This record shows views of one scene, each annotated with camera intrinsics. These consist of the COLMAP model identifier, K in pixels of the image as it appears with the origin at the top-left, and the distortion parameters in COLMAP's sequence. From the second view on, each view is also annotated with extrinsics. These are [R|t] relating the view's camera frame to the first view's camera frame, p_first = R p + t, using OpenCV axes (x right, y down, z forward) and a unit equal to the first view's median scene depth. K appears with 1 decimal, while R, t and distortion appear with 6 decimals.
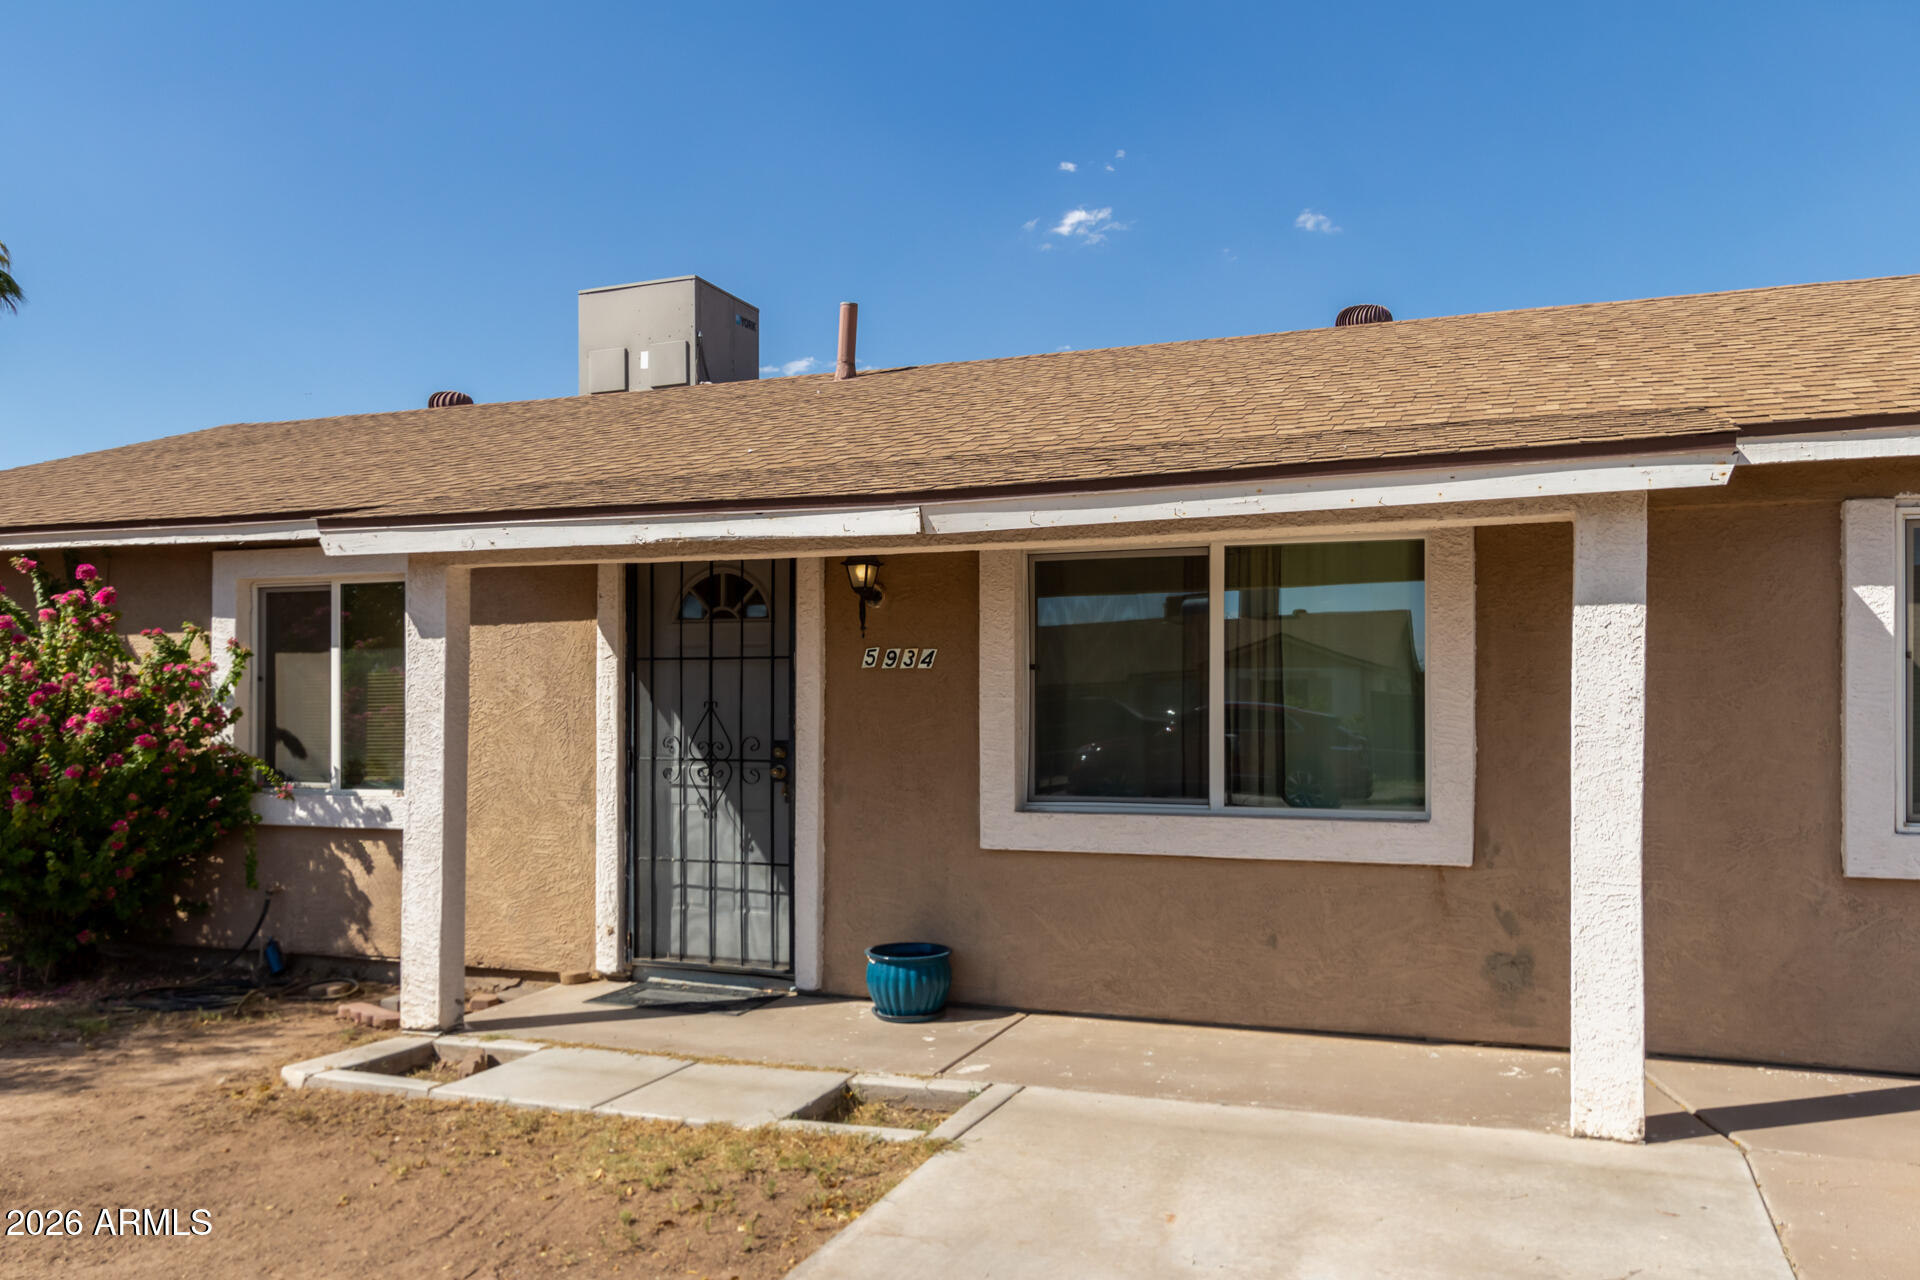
lens RADIAL K [[1491.0, 0, 958.2], [0, 1491.0, 682.8], [0, 0, 1]] dist [0.000648, -0.002096]
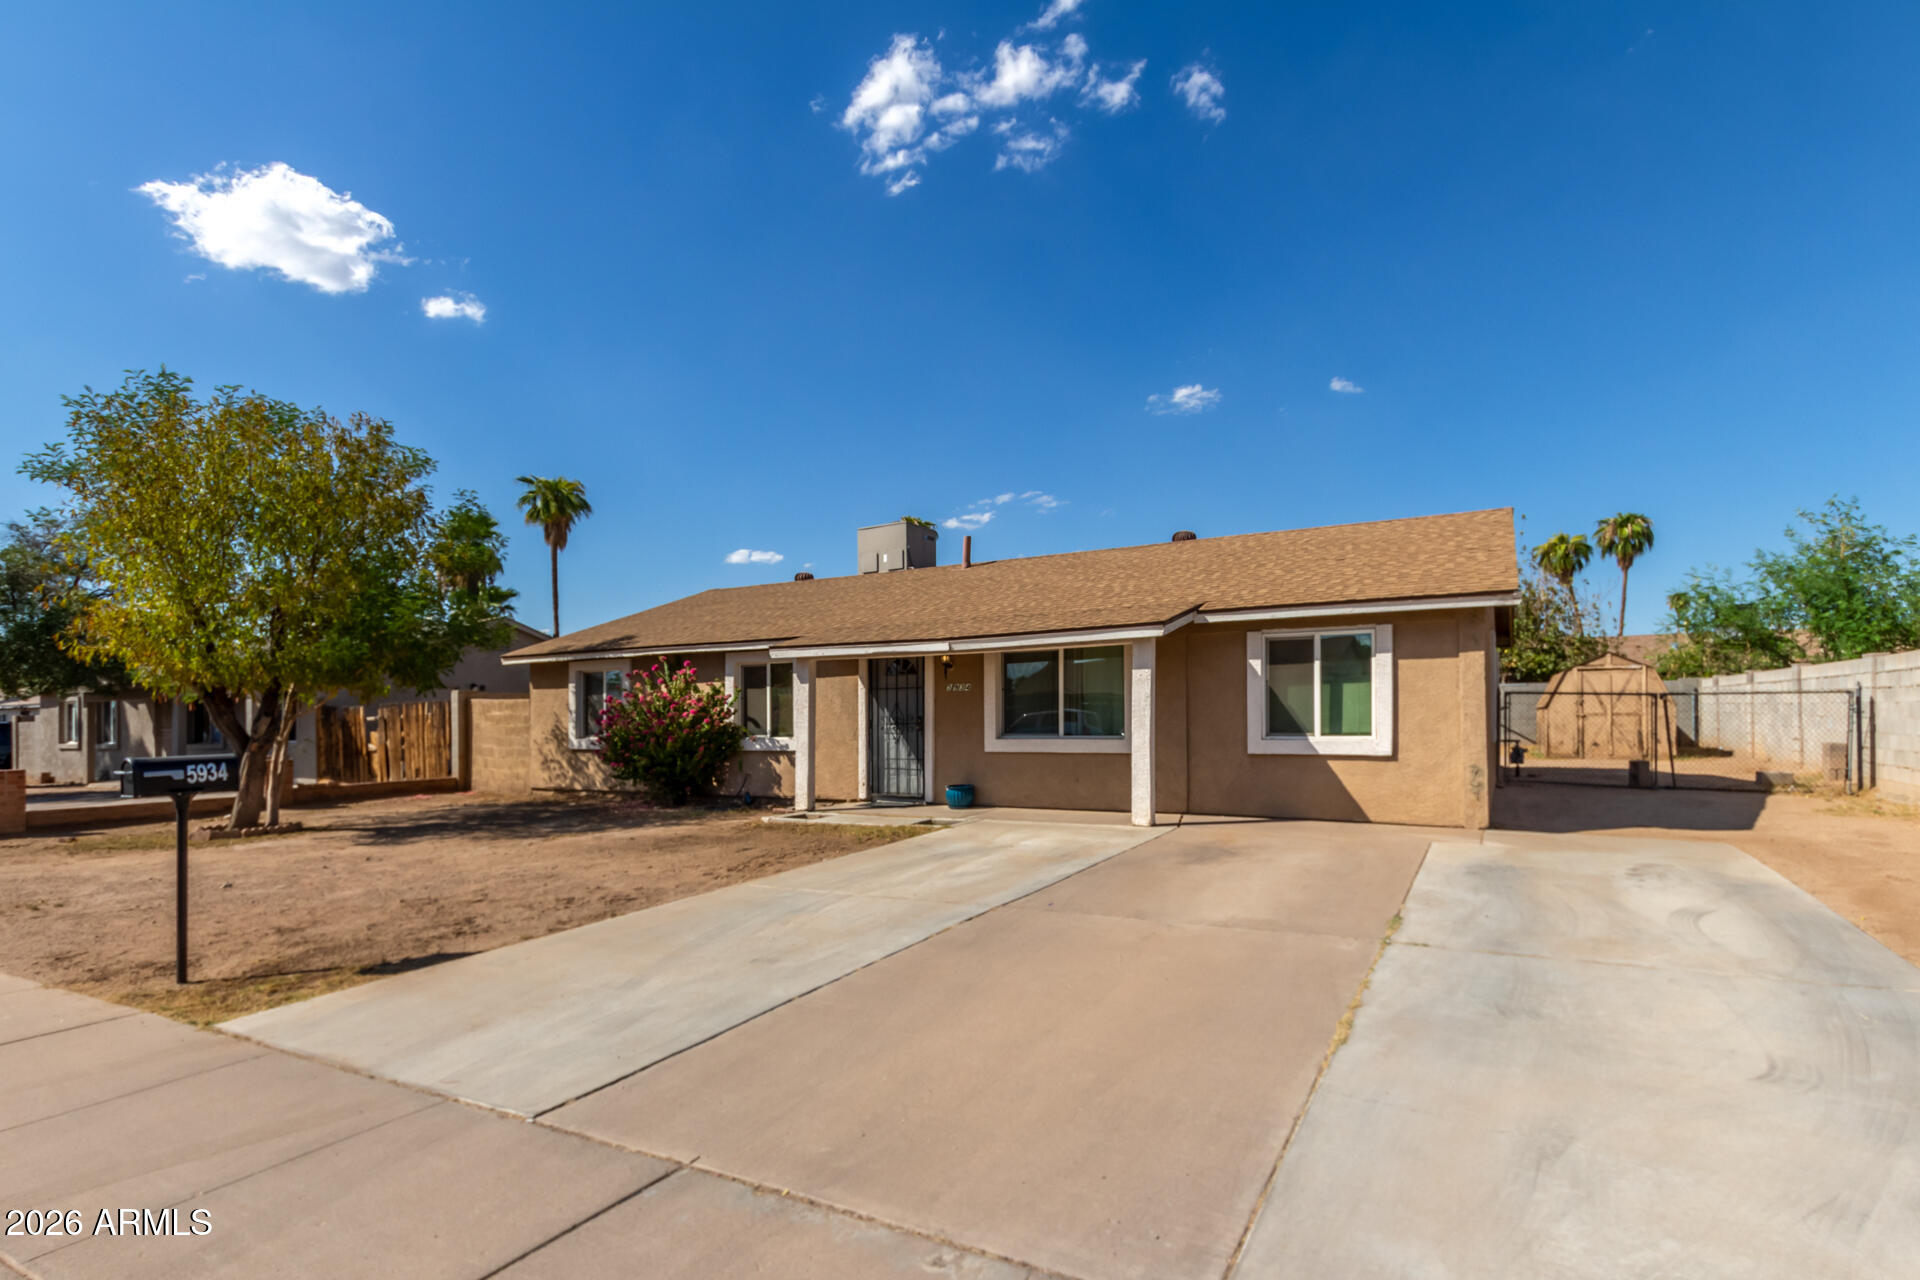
lens RADIAL K [[946.7, 0, 960.0], [0, 946.7, 640.0], [0, 0, 1]] dist [0.131787, 0.000000]
pose [[0.987498, -0.025508, -0.155555, 0.239712], [0.016202, 0.998018, -0.060802, 0.003718], [0.156798, 0.057521, 0.985954, -0.784687]]
